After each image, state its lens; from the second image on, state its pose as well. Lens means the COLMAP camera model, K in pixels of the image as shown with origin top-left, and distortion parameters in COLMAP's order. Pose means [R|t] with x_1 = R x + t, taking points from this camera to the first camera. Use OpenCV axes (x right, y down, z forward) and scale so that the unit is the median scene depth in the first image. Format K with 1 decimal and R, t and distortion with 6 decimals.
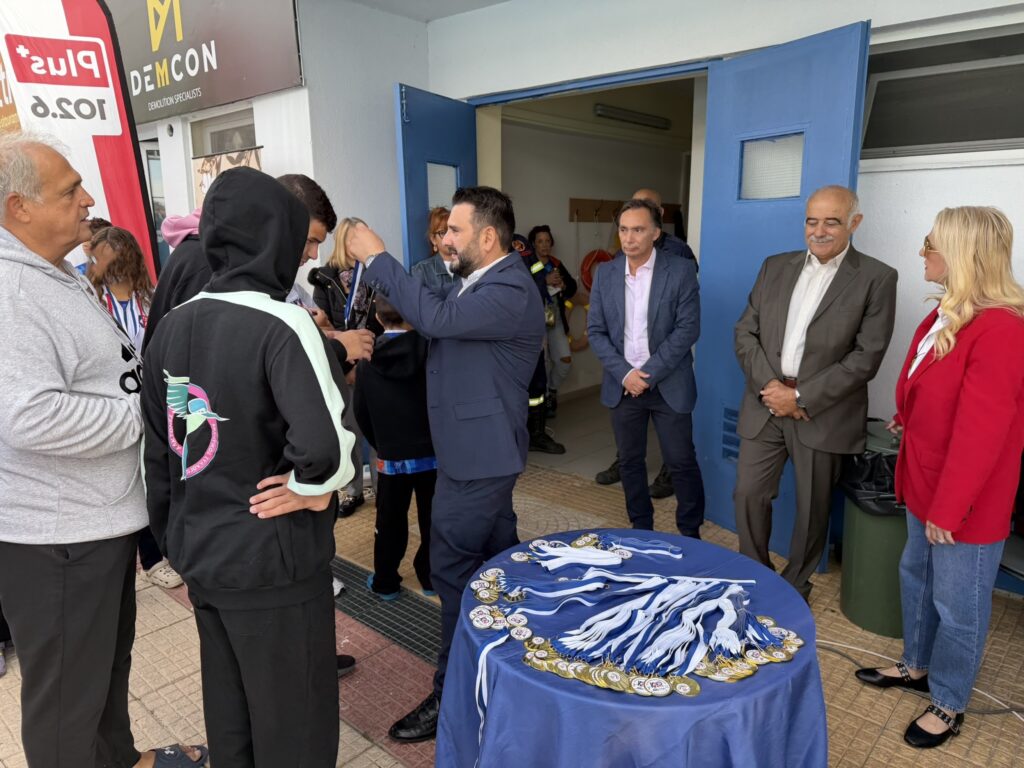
lens RADIAL K [[727.3, 0, 514.8], [0, 727.3, 382.2], [0, 0, 1]] dist [0.008194, -0.012508]
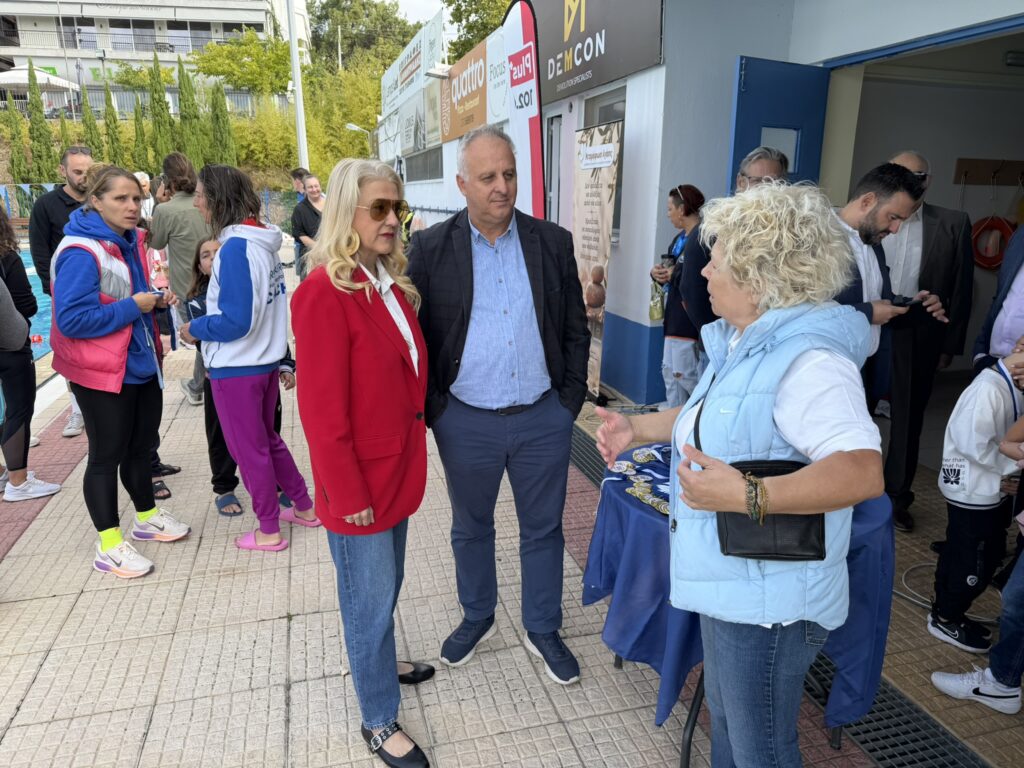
lens RADIAL K [[727.3, 0, 513.6], [0, 727.3, 396.3], [0, 0, 1]] dist [0.008194, -0.012508]
pose [[0.843836, 0.153622, -0.514141, 0.249620], [-0.120749, 0.987932, 0.097008, 0.039888], [0.522839, -0.019777, 0.852202, -0.157864]]
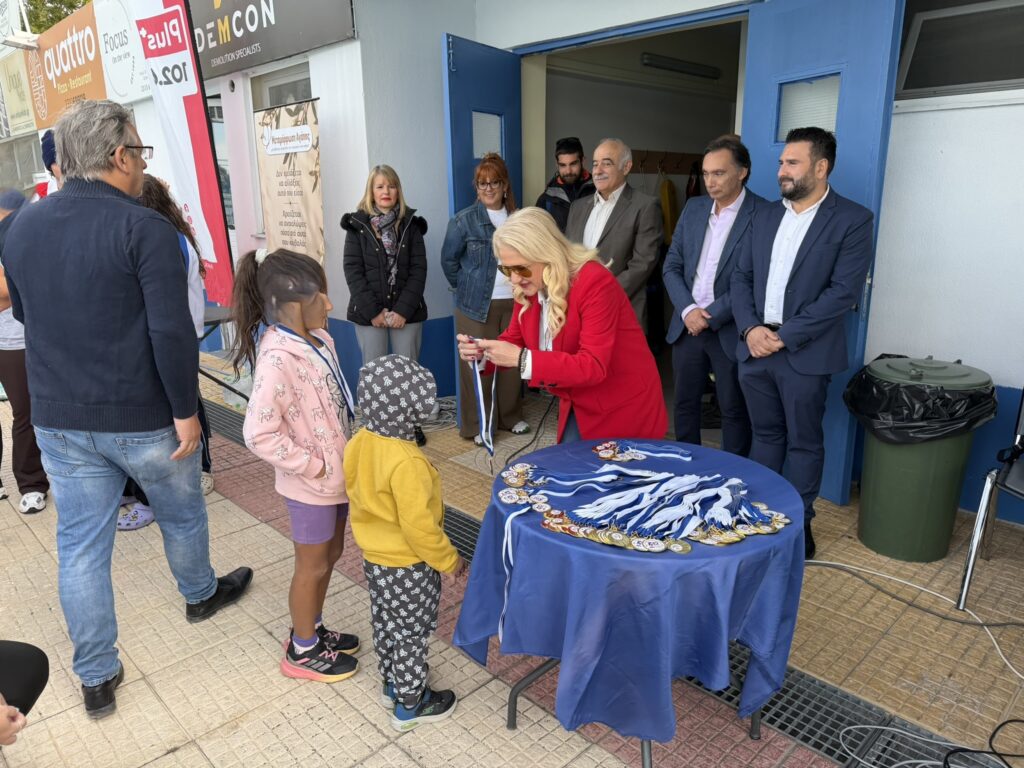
lens RADIAL K [[727.3, 0, 507.9], [0, 727.3, 390.4], [0, 0, 1]] dist [0.008194, -0.012508]
pose [[0.996980, 0.015387, -0.076116, 0.020284], [-0.010754, 0.998086, 0.060907, 0.043737], [0.076908, -0.059904, 0.995237, -0.075529]]
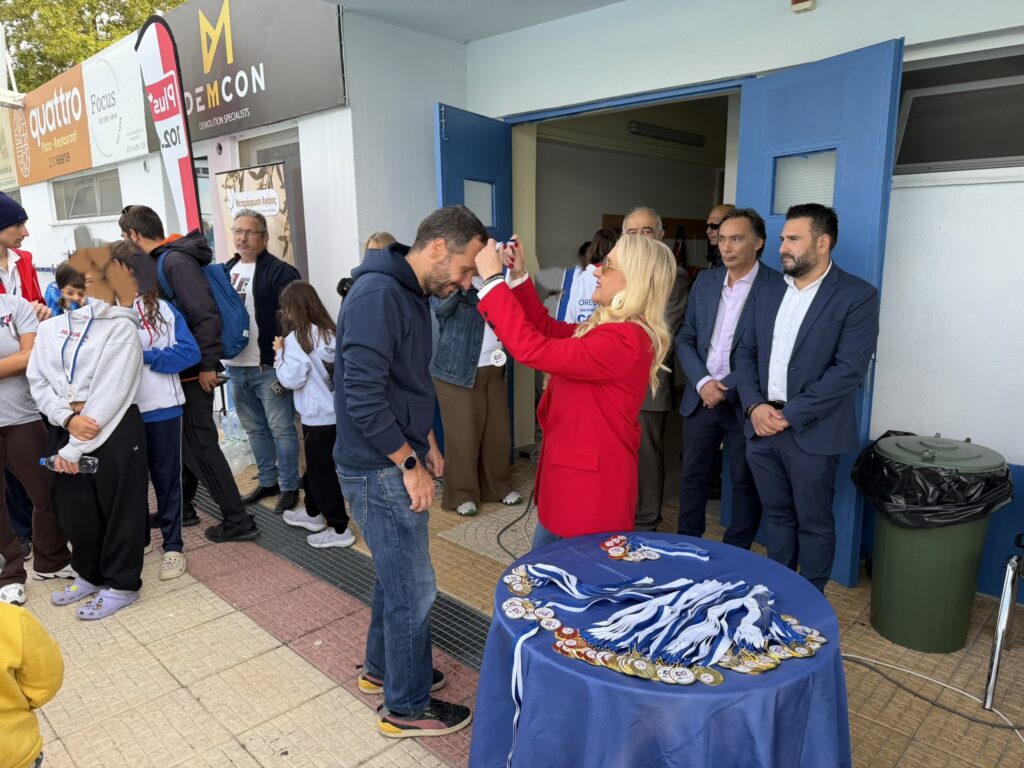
lens RADIAL K [[727.3, 0, 509.9], [0, 727.3, 386.5], [0, 0, 1]] dist [0.008194, -0.012508]
pose [[0.998712, 0.012498, -0.049172, -0.002173], [-0.013284, 0.999789, -0.015695, 0.009748], [0.048965, 0.016328, 0.998667, -0.028514]]
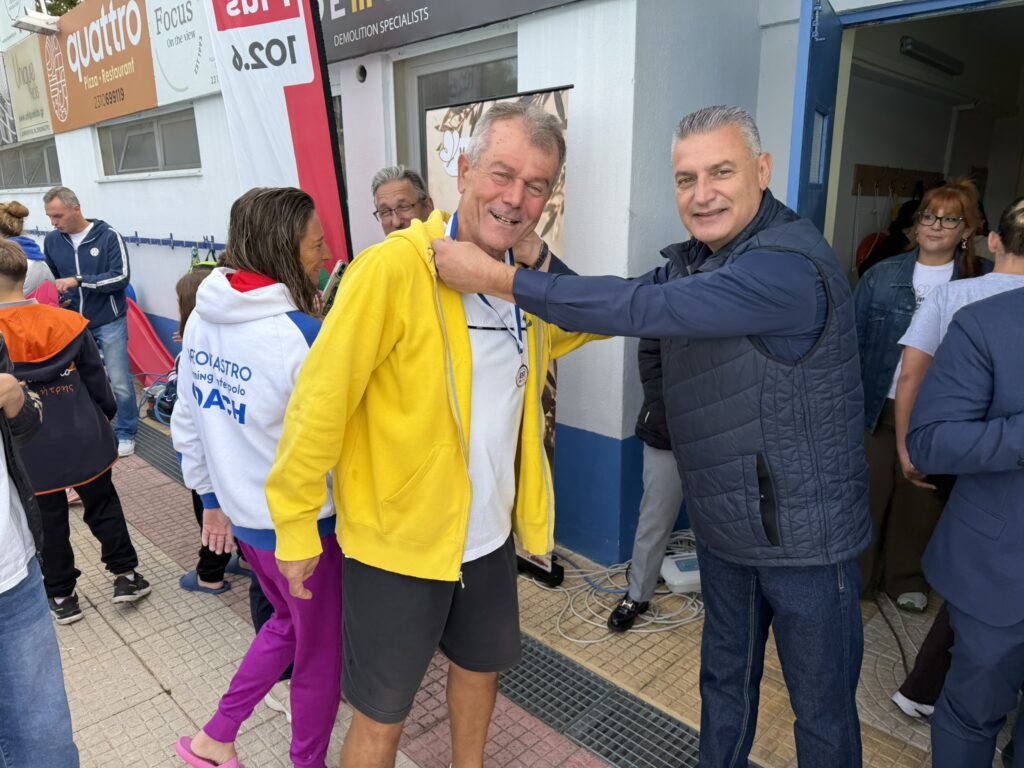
lens RADIAL K [[727.3, 0, 519.6], [0, 727.3, 389.4], [0, 0, 1]] dist [0.008194, -0.012508]
pose [[0.998424, 0.013887, -0.054381, -0.468829], [-0.011145, 0.998666, 0.050413, -0.113977], [0.055008, -0.049728, 0.997247, 0.447965]]
